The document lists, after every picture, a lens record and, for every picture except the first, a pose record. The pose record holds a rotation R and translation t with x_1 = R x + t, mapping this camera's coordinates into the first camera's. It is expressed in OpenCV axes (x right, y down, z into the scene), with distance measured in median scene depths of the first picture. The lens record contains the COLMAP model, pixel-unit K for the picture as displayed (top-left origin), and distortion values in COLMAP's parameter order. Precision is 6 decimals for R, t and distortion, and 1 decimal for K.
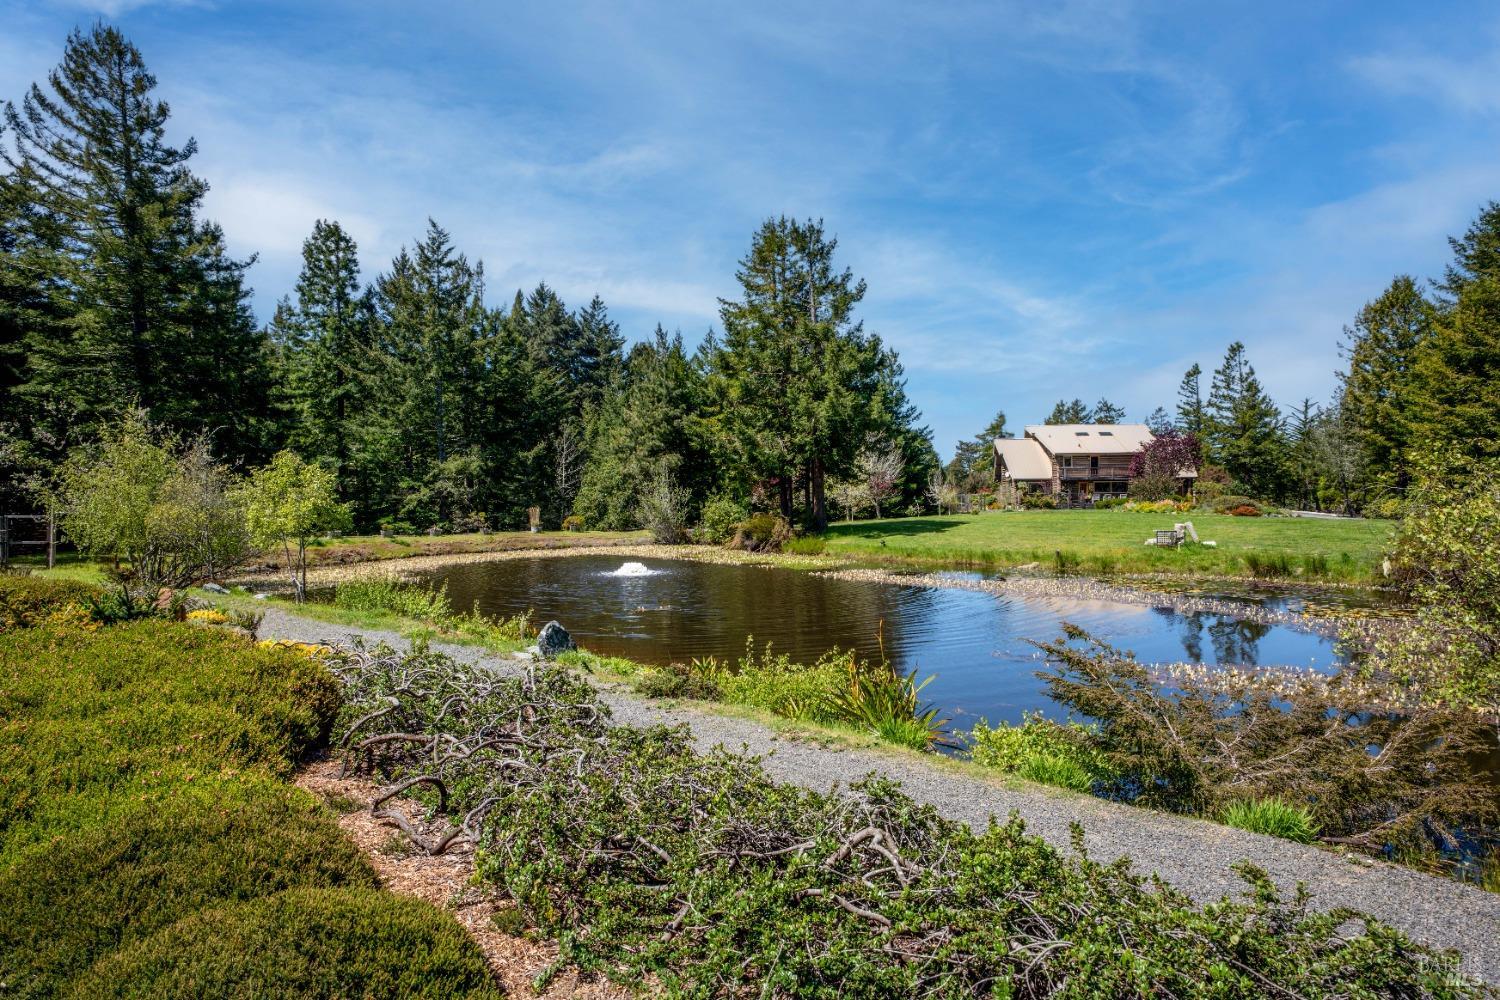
lens RADIAL K [[817.4, 0, 750.0], [0, 817.4, 500.0], [0, 0, 1]] dist [-0.021401, 0.035728]
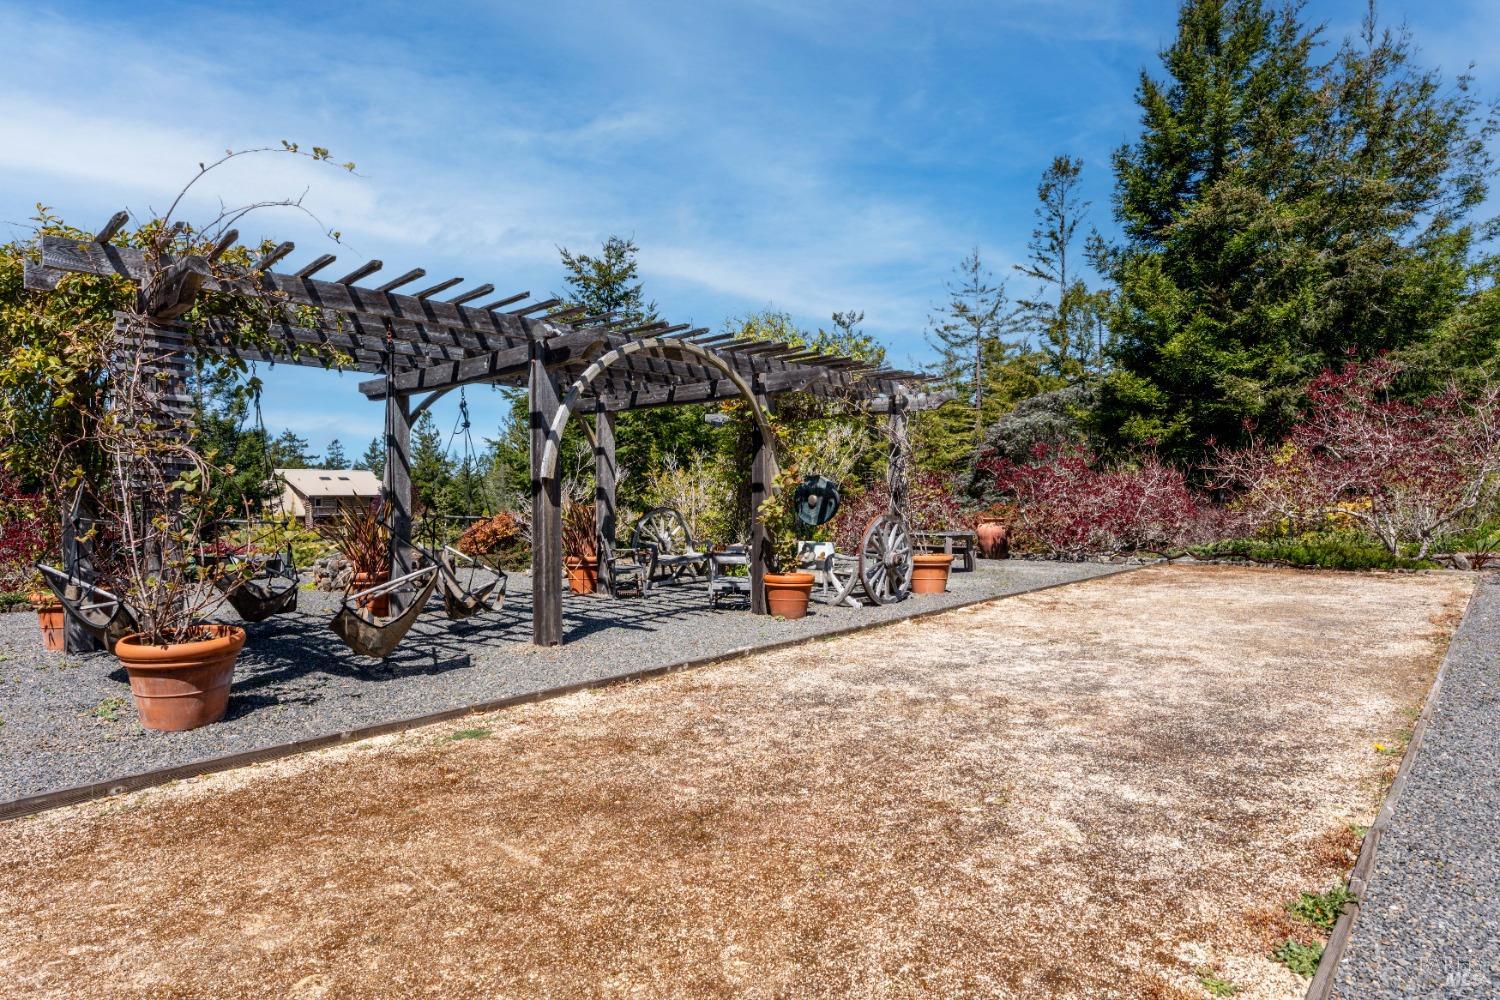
lens RADIAL K [[836.1, 0, 750.0], [0, 836.1, 500.0], [0, 0, 1]] dist [-0.034313, 0.019432]
pose [[0.549458, 0.000997, 0.835521, -0.417661], [0.009974, 0.999920, -0.007752, -0.047752], [-0.835462, 0.012593, 0.549404, -0.321291]]
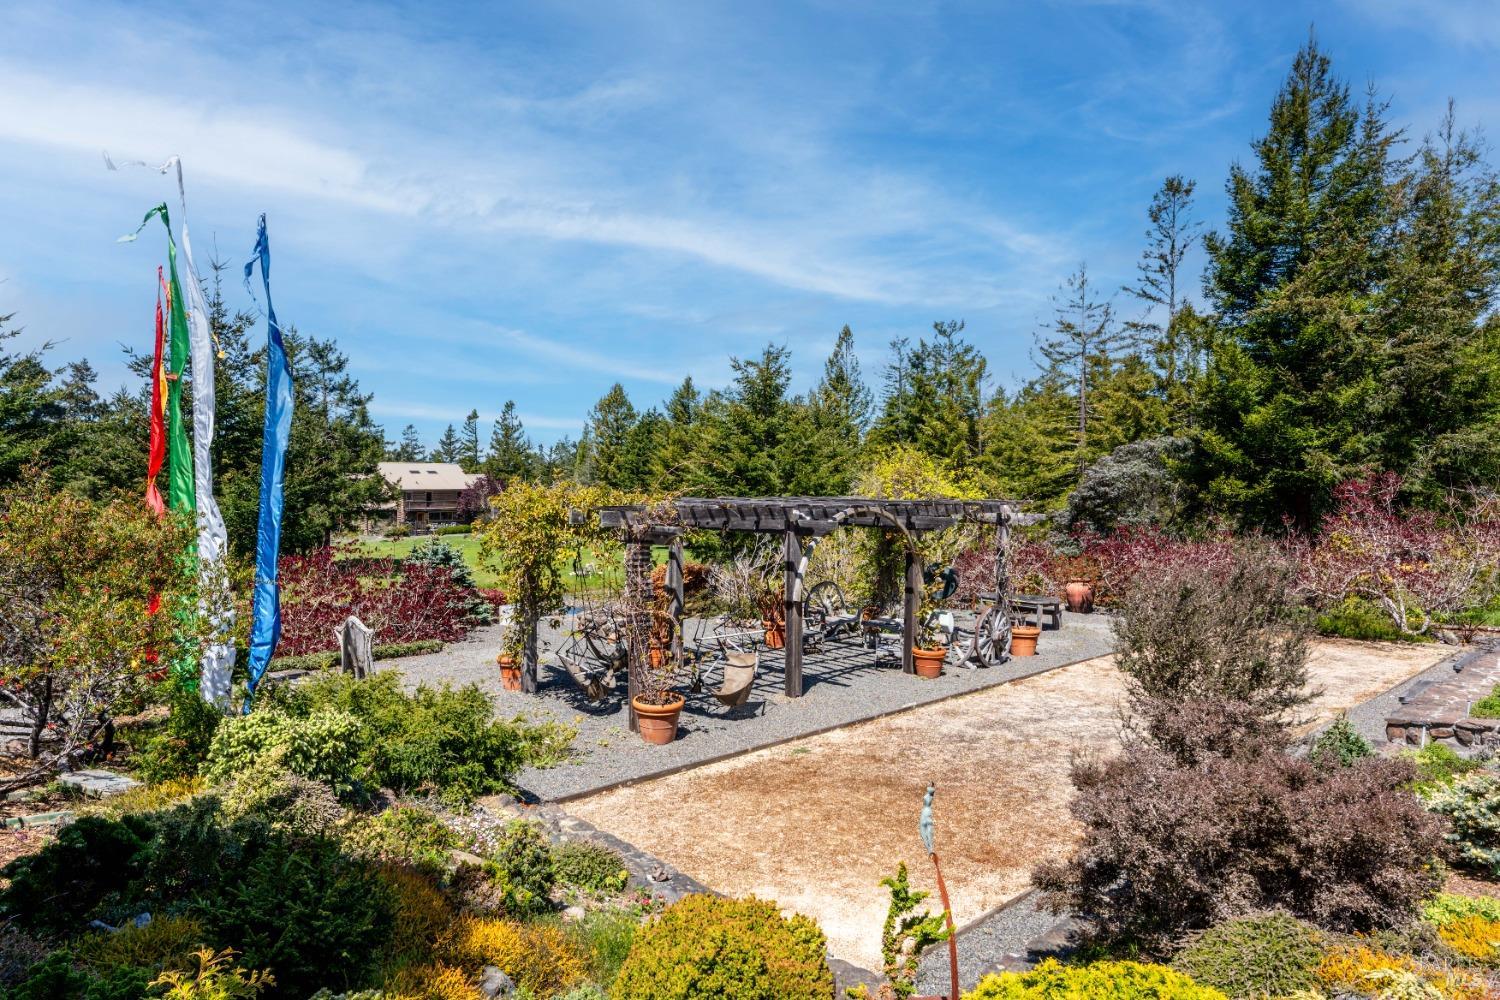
lens RADIAL K [[915.6, 0, 750.0], [0, 915.6, 500.0], [0, 0, 1]] dist [-0.019040, 0.003442]
pose [[0.620315, -0.003918, 0.784343, -0.526430], [-0.006343, 0.999930, 0.010012, -0.081746], [-0.784327, -0.011186, 0.620247, -0.365677]]
